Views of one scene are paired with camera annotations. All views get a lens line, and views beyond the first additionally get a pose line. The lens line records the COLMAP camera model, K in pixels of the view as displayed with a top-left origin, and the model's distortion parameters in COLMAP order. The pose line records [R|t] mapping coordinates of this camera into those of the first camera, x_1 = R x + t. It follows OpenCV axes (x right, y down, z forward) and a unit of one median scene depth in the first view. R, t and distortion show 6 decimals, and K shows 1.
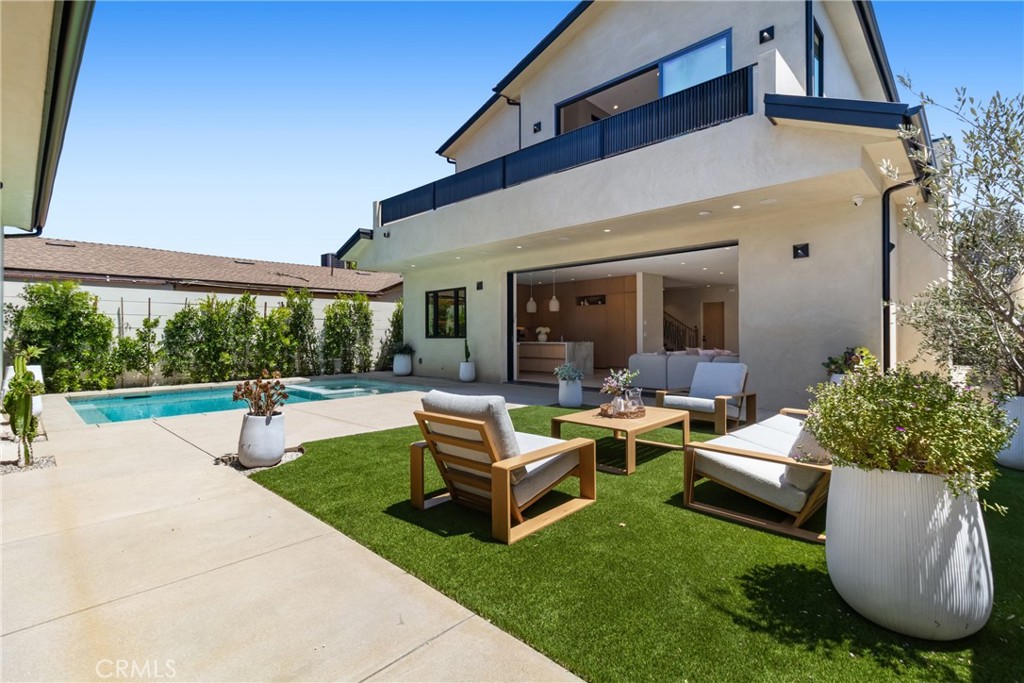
lens RADIAL K [[474.9, 0, 518.0], [0, 474.9, 338.3], [0, 0, 1]] dist [0.001821, 0.000736]
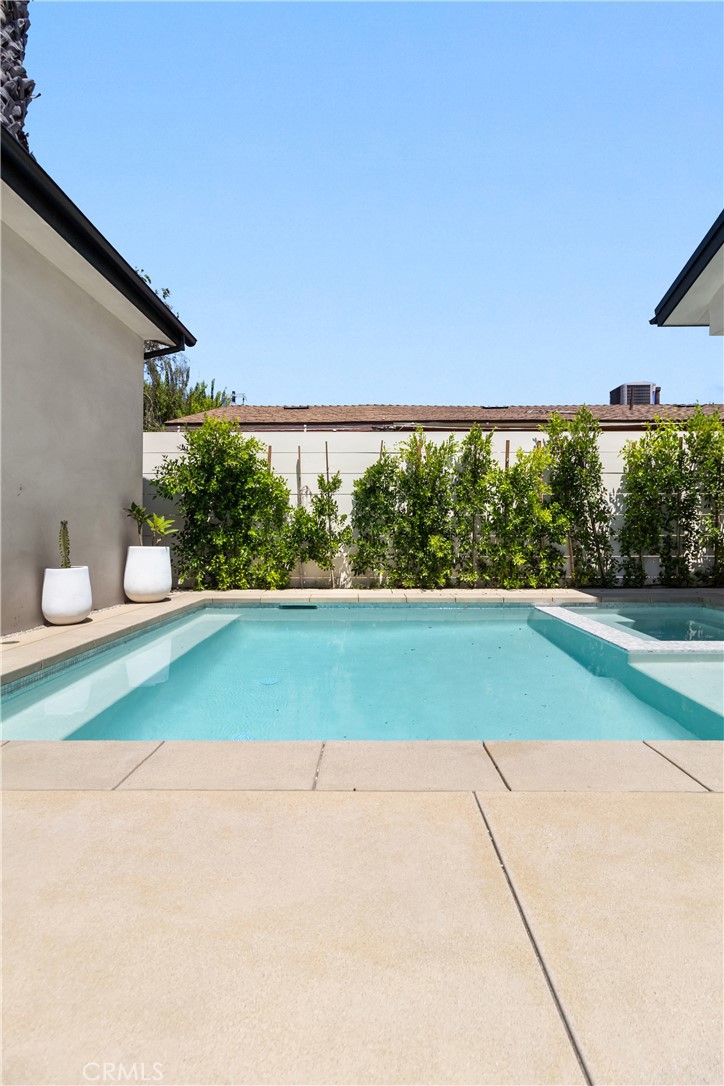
lens RADIAL K [[515.0, 0, 370.0], [0, 515.0, 523.6], [0, 0, 1]] dist [-0.002555, -0.000251]
pose [[0.679401, -0.012594, -0.733659, -0.234005], [-0.005684, 0.999732, -0.022425, 0.029695], [0.733745, 0.019406, 0.679148, 0.537224]]
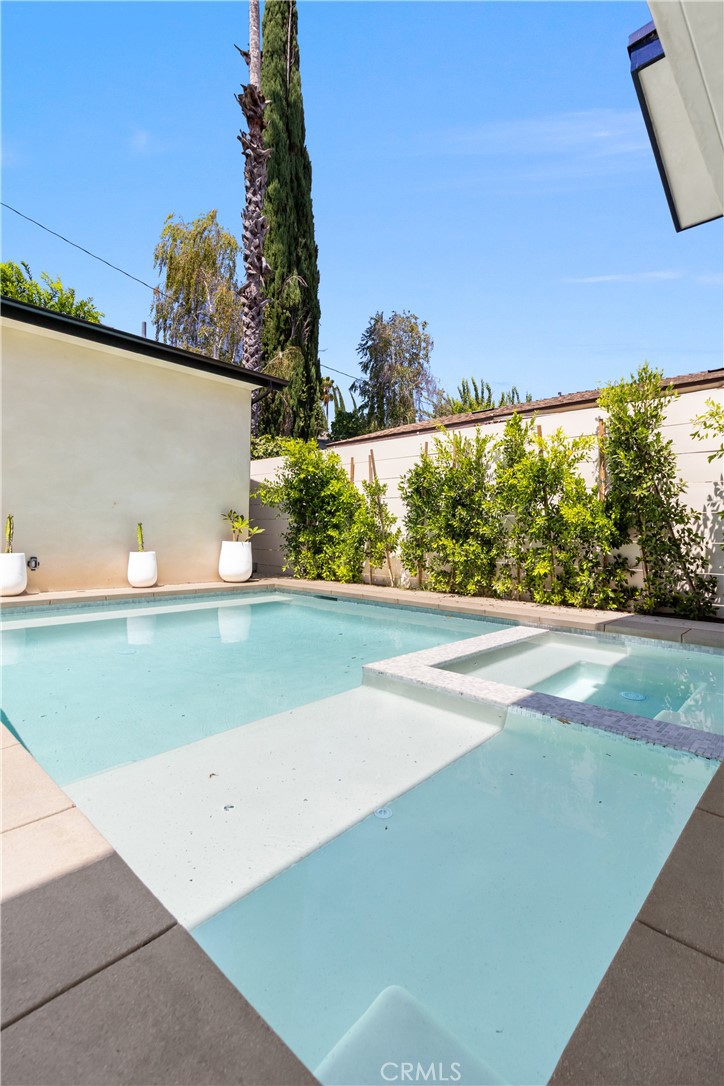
lens RADIAL K [[503.6, 0, 362.0], [0, 503.6, 543.0], [0, 0, 1]] dist [0.001821, 0.000736]
pose [[-0.008279, 0.017056, -0.999820, -0.077899], [-0.024538, 0.999550, 0.017254, 0.028088], [0.999665, 0.024676, -0.007857, 0.891718]]
